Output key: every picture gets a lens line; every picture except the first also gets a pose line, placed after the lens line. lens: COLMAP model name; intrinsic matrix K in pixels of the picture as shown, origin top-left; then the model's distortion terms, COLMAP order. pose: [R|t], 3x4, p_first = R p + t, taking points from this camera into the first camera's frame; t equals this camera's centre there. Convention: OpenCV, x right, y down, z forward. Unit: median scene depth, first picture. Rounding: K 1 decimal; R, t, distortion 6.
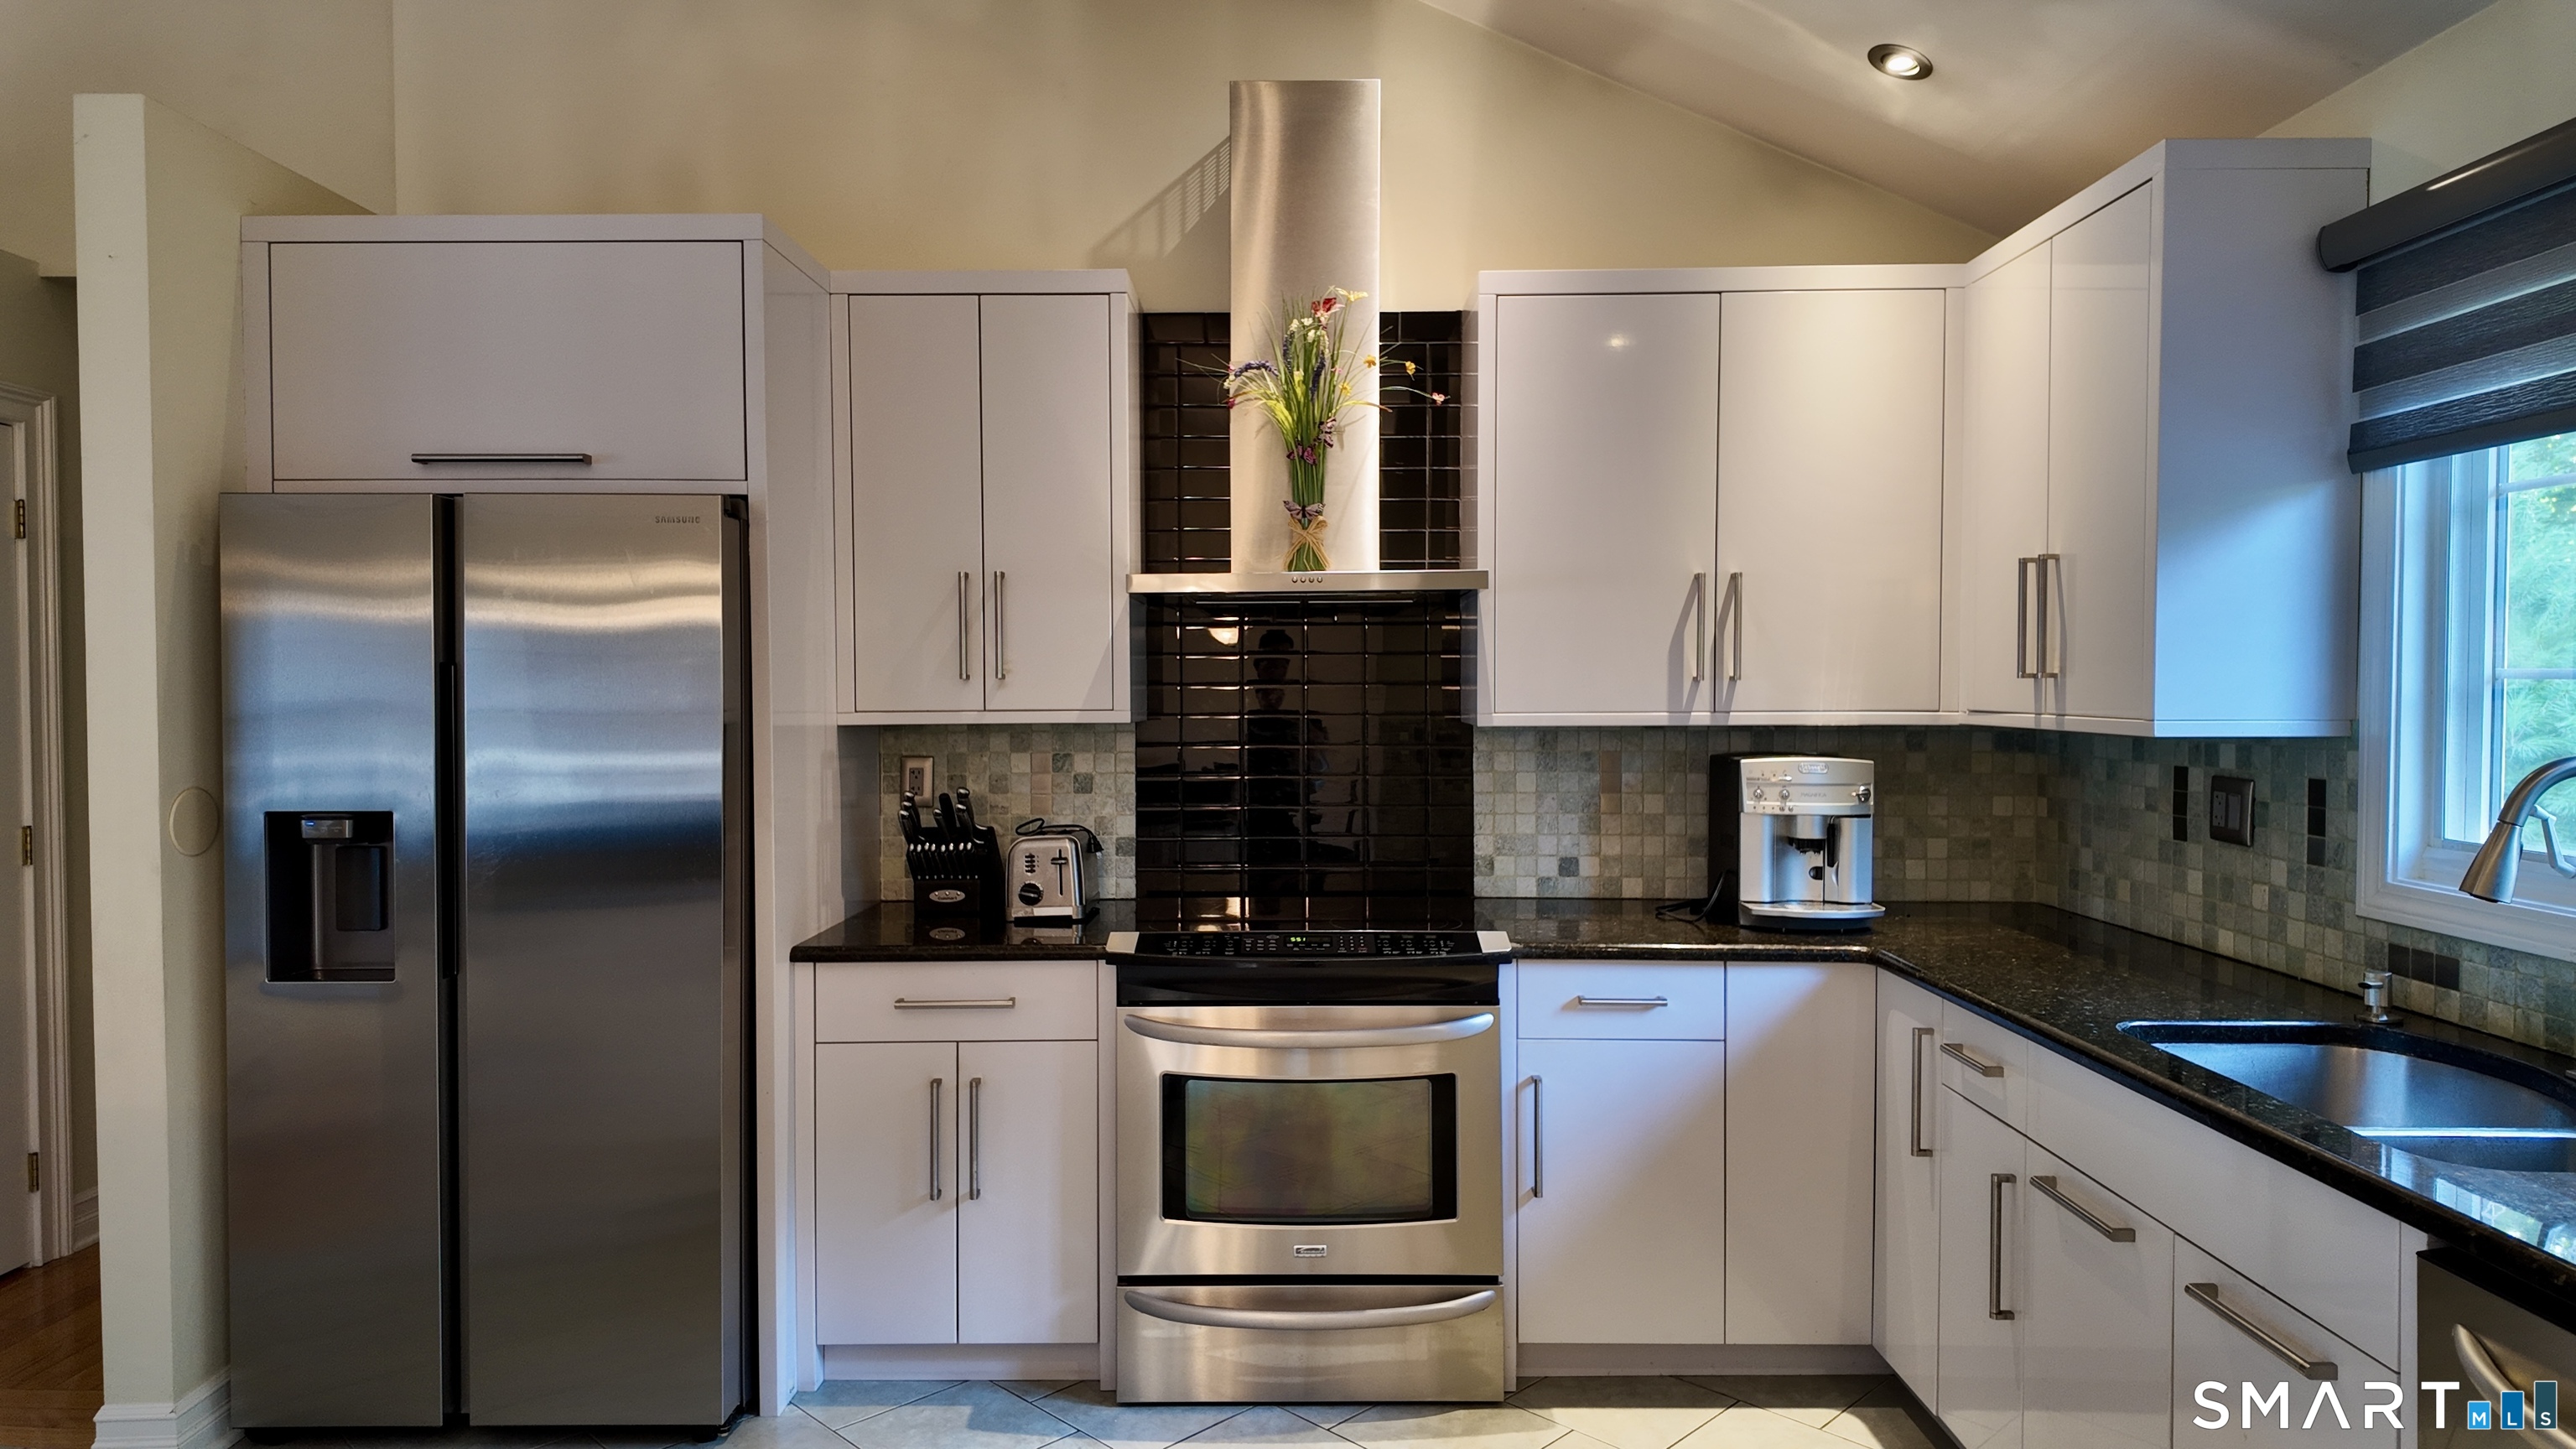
lens RADIAL K [[1495.3, 0, 1288.0], [0, 1495.3, 724.5], [0, 0, 1]] dist [0.067565, -0.077209]
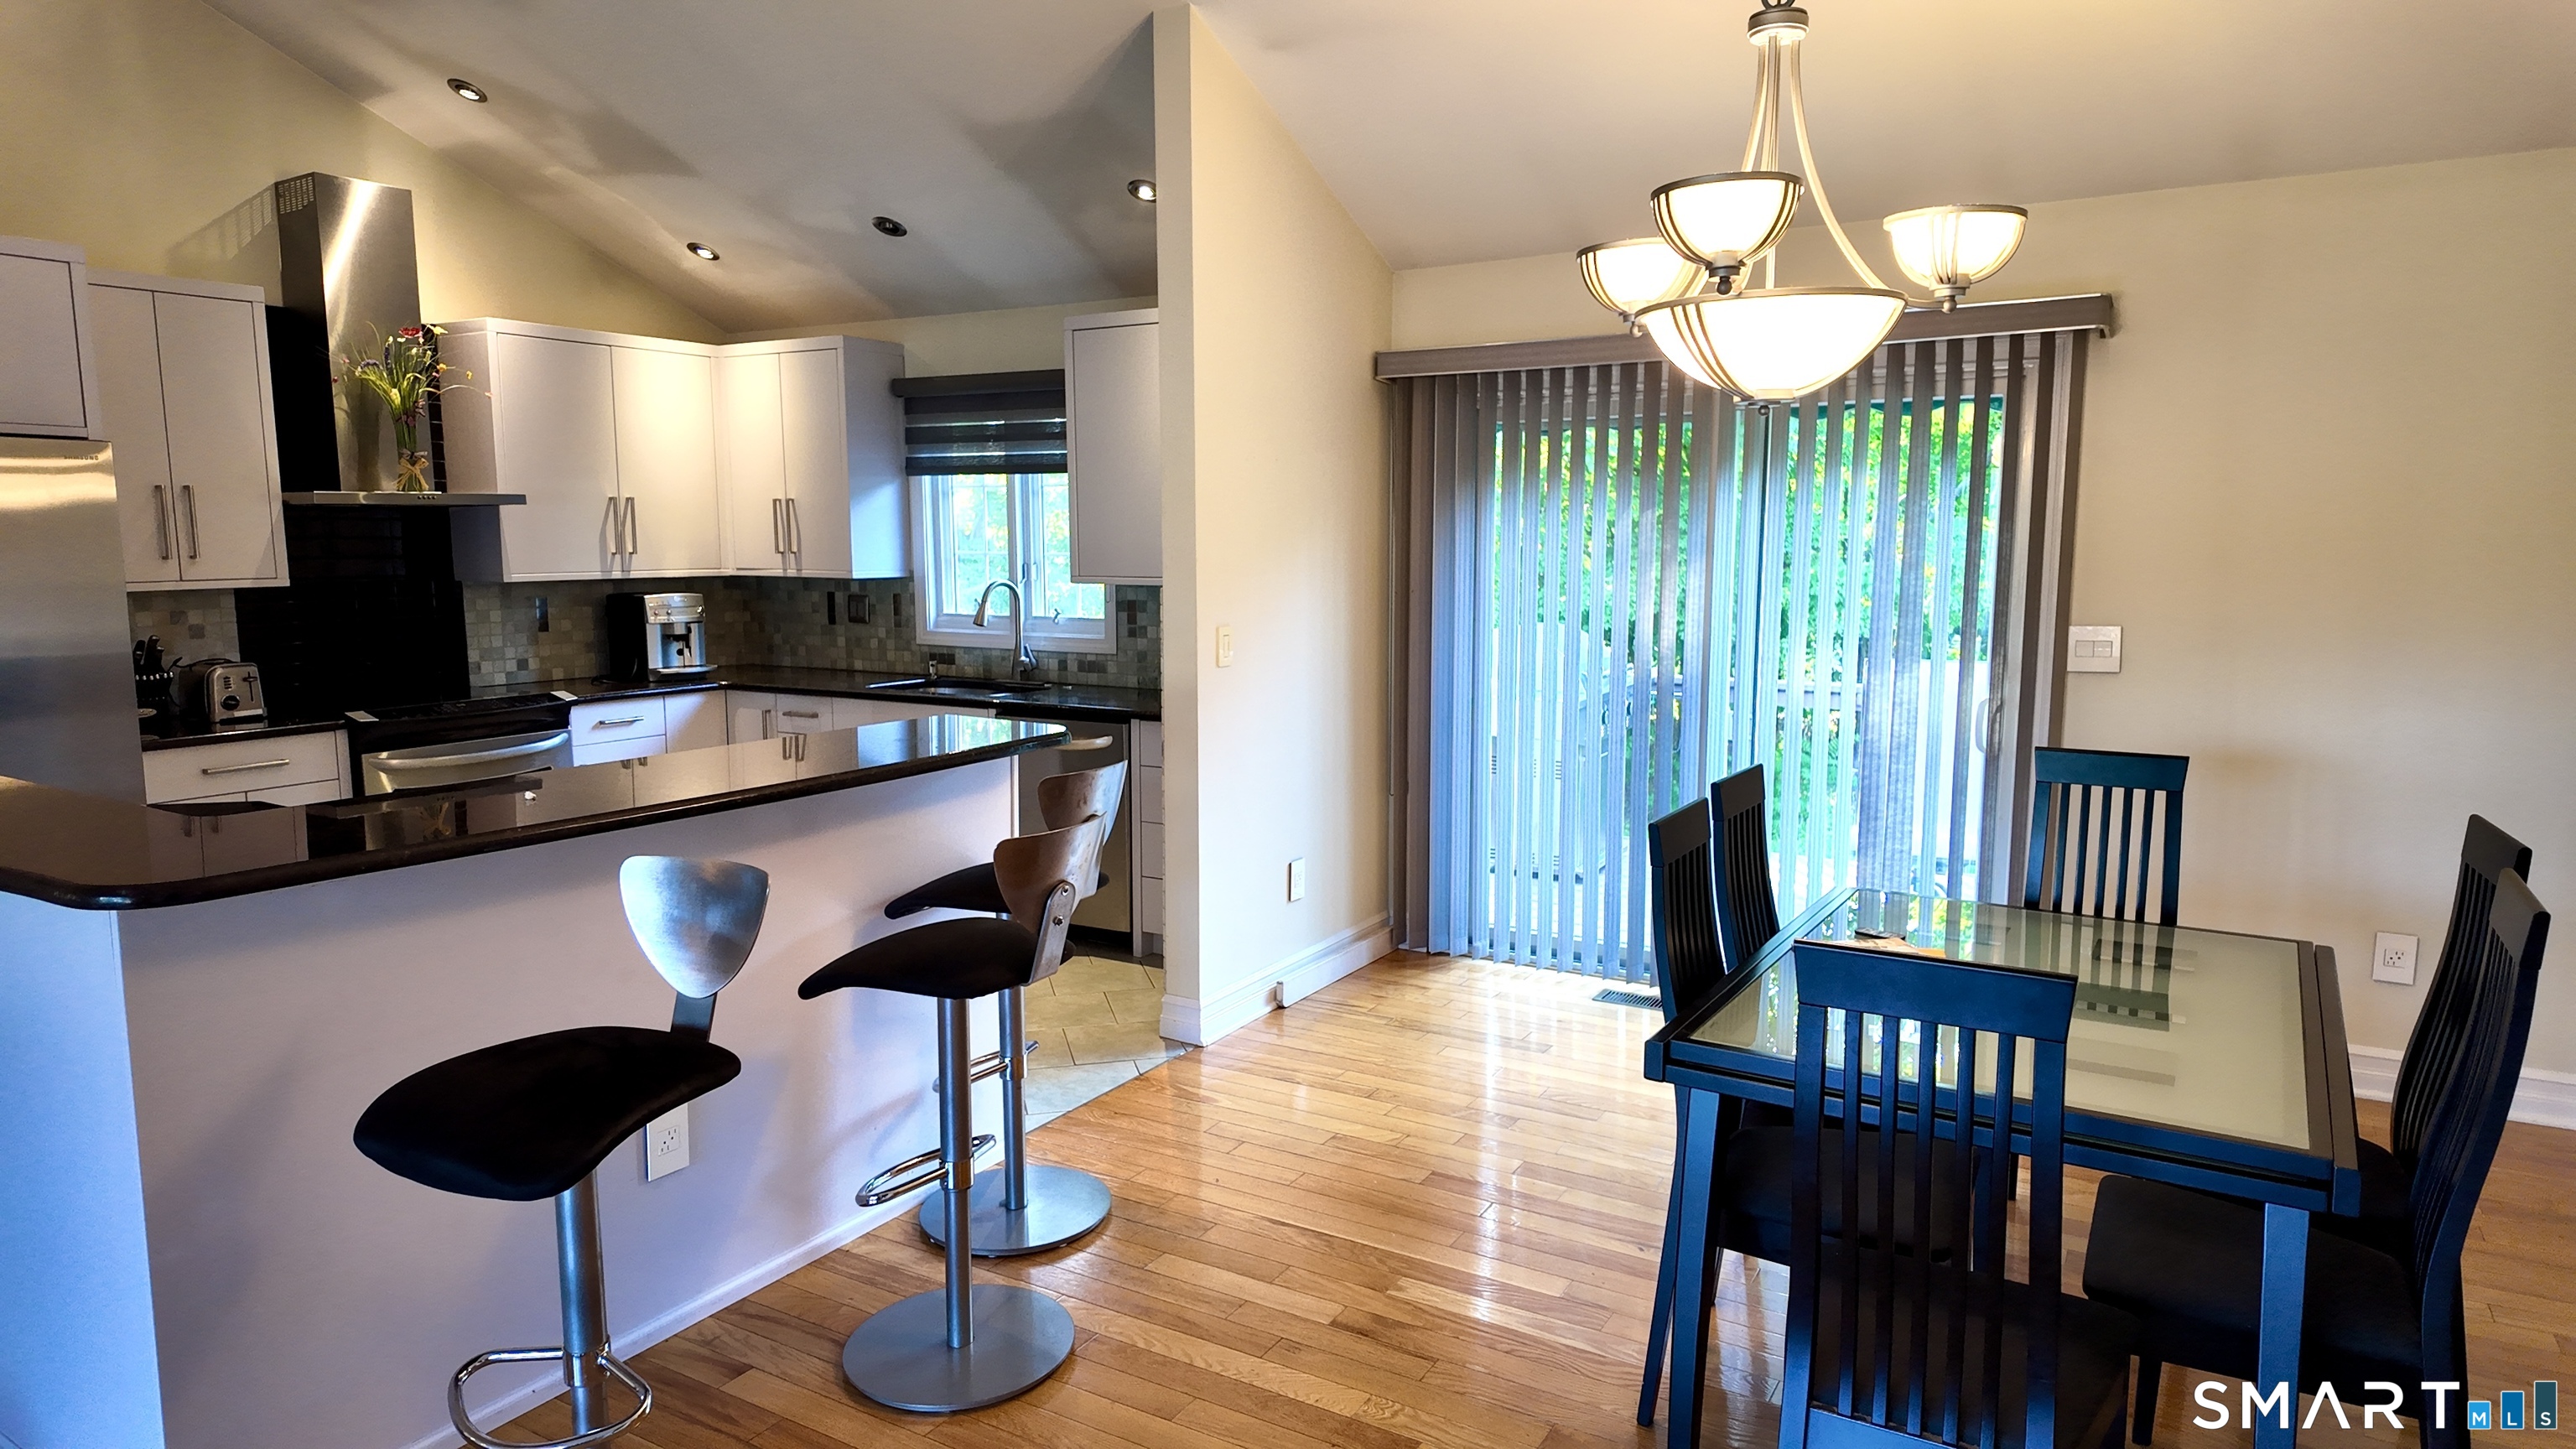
lens RADIAL K [[1495.3, 0, 1288.0], [0, 1495.3, 724.5], [0, 0, 1]] dist [0.067565, -0.077209]
pose [[0.502709, -0.108585, 0.857609, -0.963918], [0.023407, 0.993426, 0.112060, -0.010950], [-0.864139, -0.036259, 0.501945, -0.692403]]
